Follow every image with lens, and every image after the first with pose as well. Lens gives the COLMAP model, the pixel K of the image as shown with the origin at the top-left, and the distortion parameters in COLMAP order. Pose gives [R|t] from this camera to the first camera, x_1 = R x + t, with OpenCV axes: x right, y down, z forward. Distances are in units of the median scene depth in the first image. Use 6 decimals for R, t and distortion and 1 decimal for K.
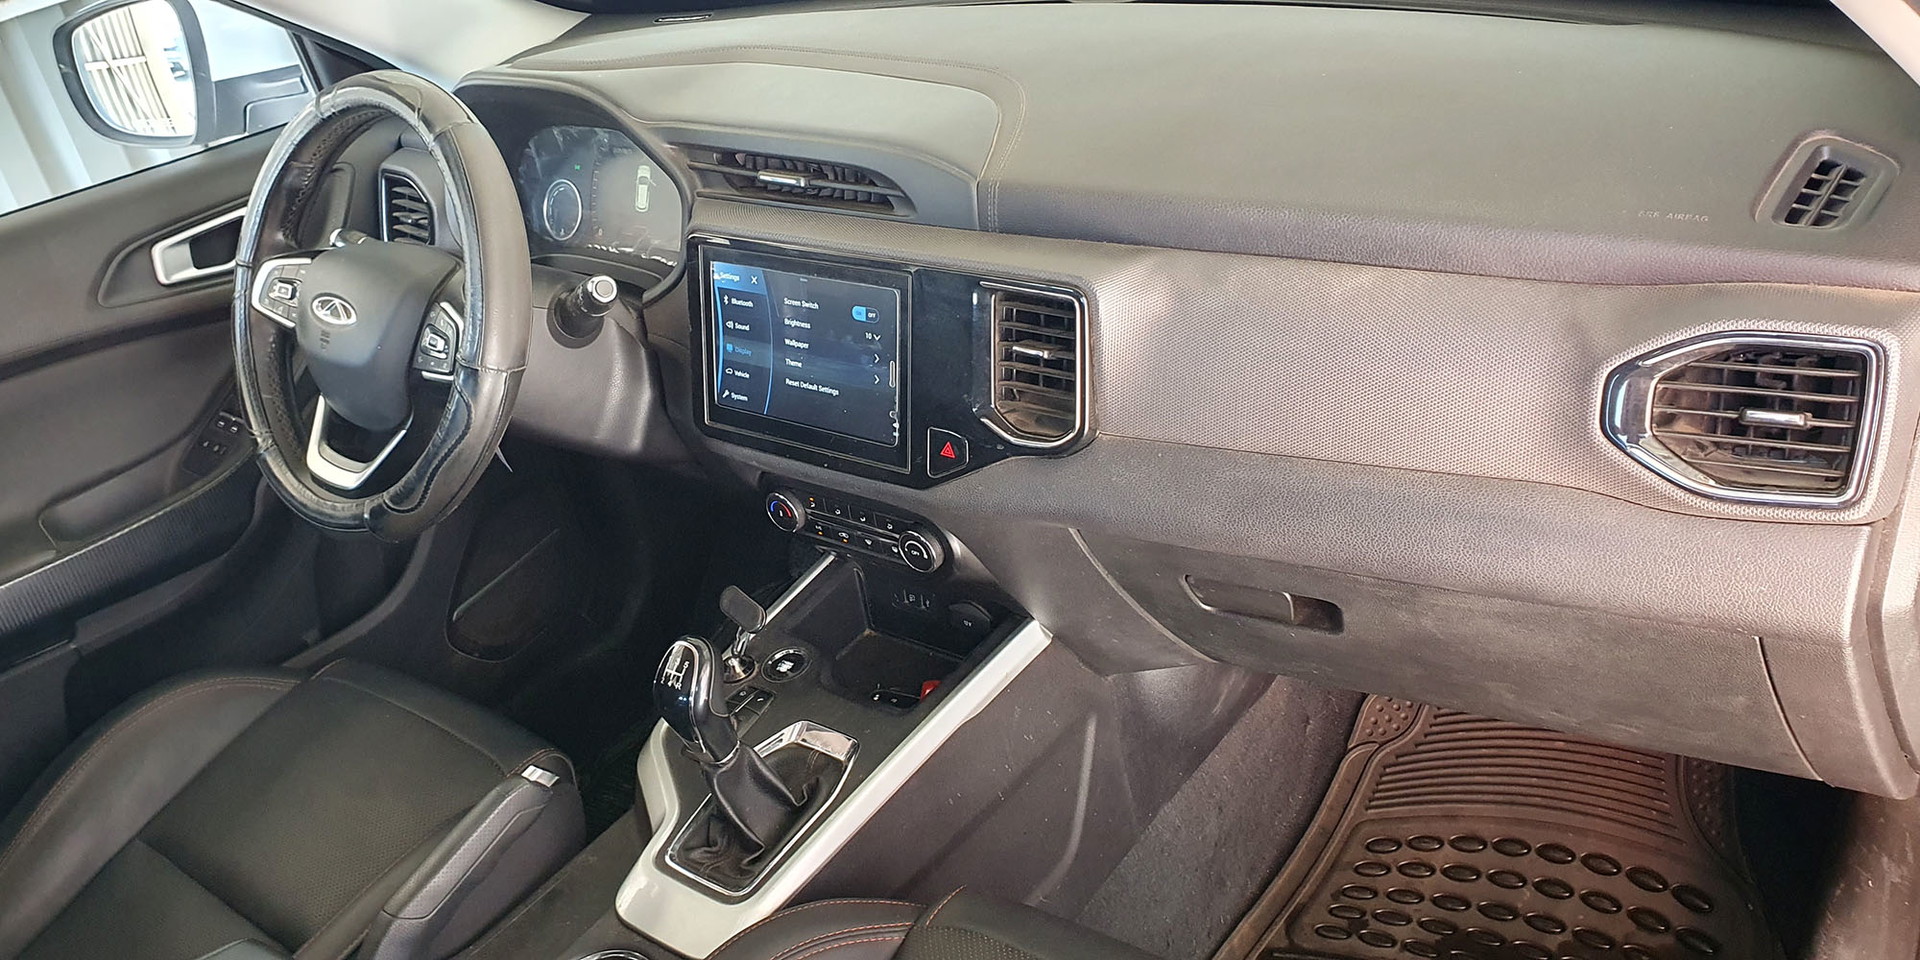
lens RADIAL K [[1614.3, 0, 957.0], [0, 1614.3, 475.6], [0, 0, 1]] dist [0.049136, -0.065683]
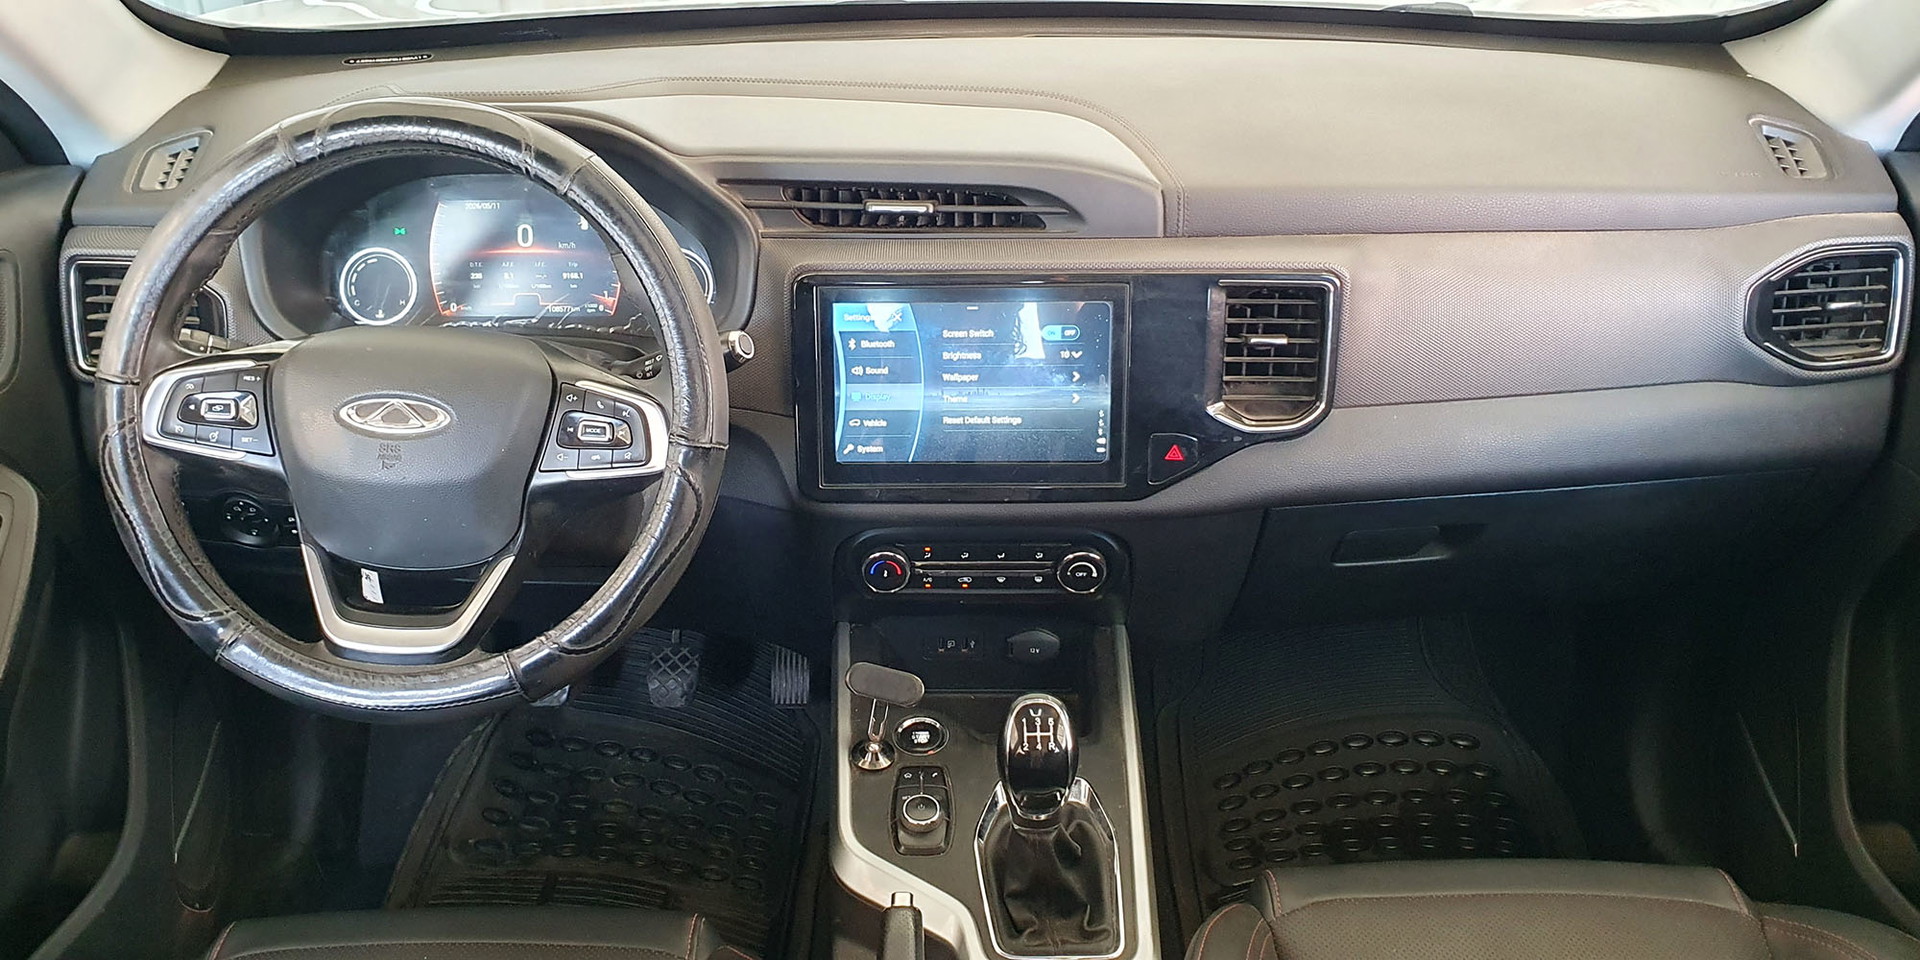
lens RADIAL K [[1614.3, 0, 954.1], [0, 1614.3, 439.4], [0, 0, 1]] dist [0.049136, -0.065683]
pose [[0.776065, -0.144637, 0.613843, -0.669535], [0.186320, 0.982481, -0.004061, -0.042300], [-0.602502, 0.117523, 0.789417, 0.262189]]
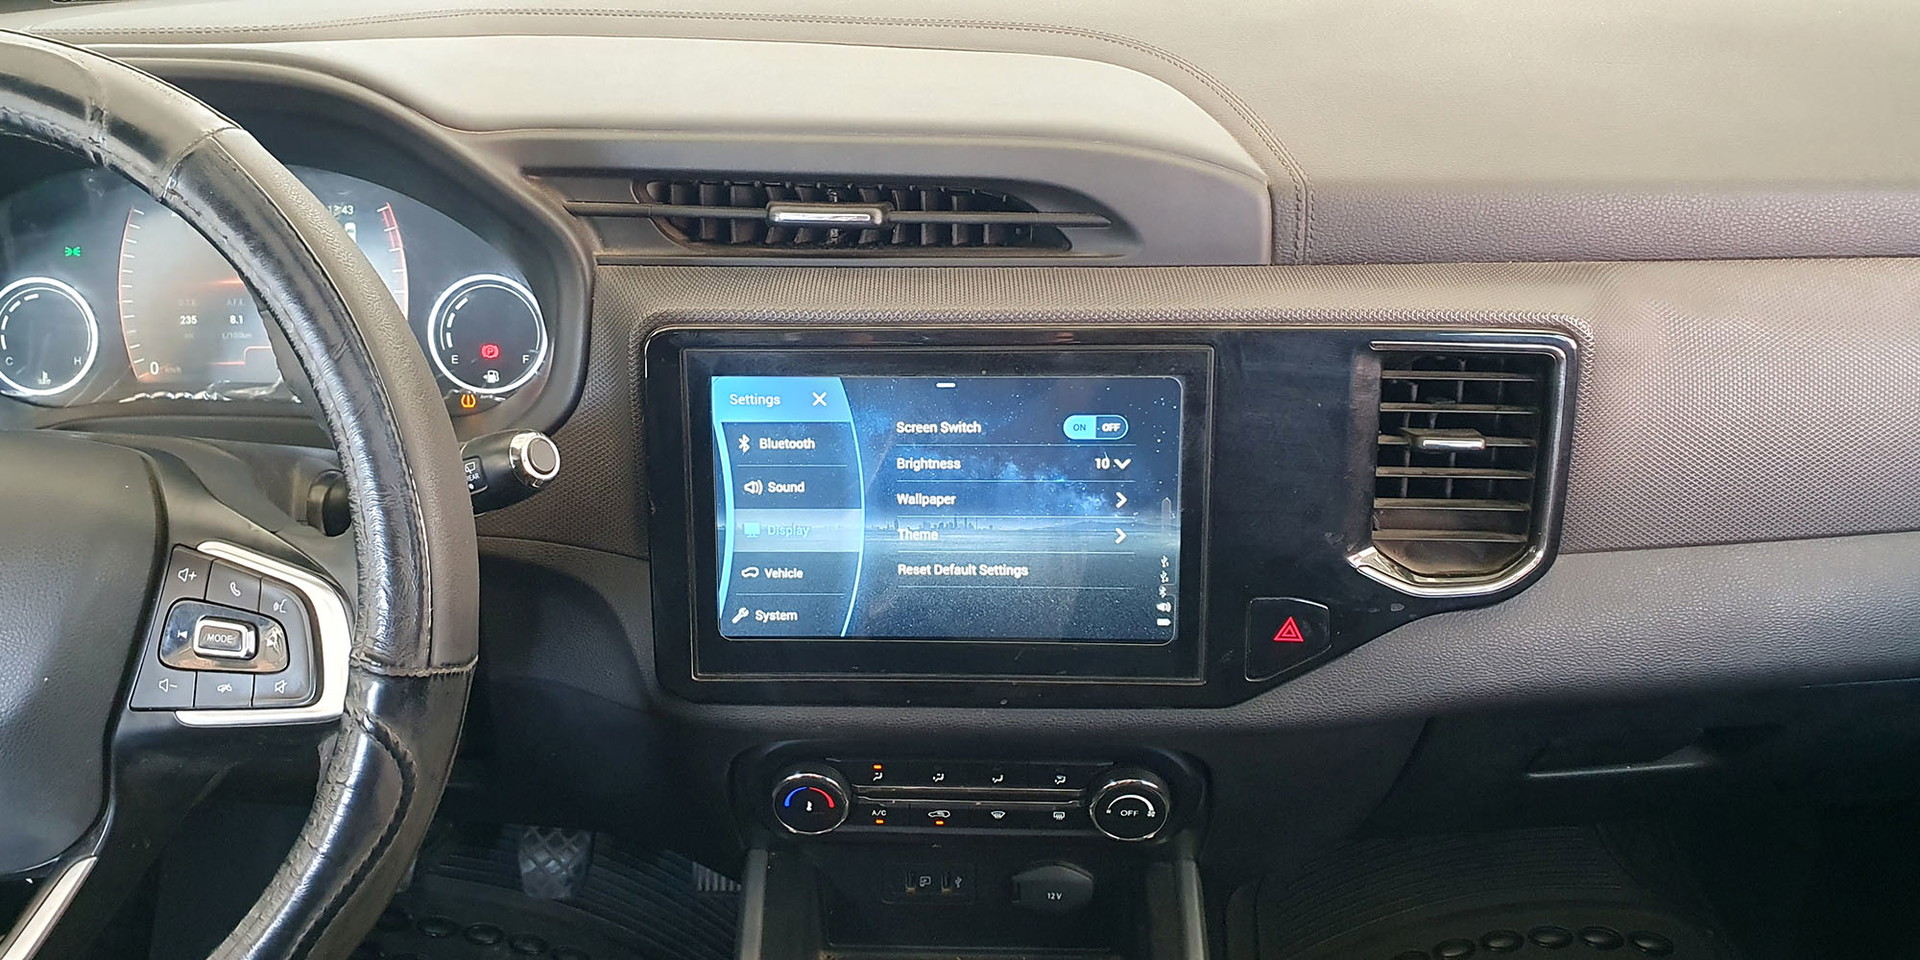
lens RADIAL K [[1614.3, 0, 917.2], [0, 1614.3, 389.1], [0, 0, 1]] dist [0.049136, -0.065683]
pose [[0.800614, -0.125580, 0.585873, -0.416161], [0.181779, 0.982613, -0.037787, -0.096862], [-0.570941, 0.136752, 0.809522, 0.534407]]
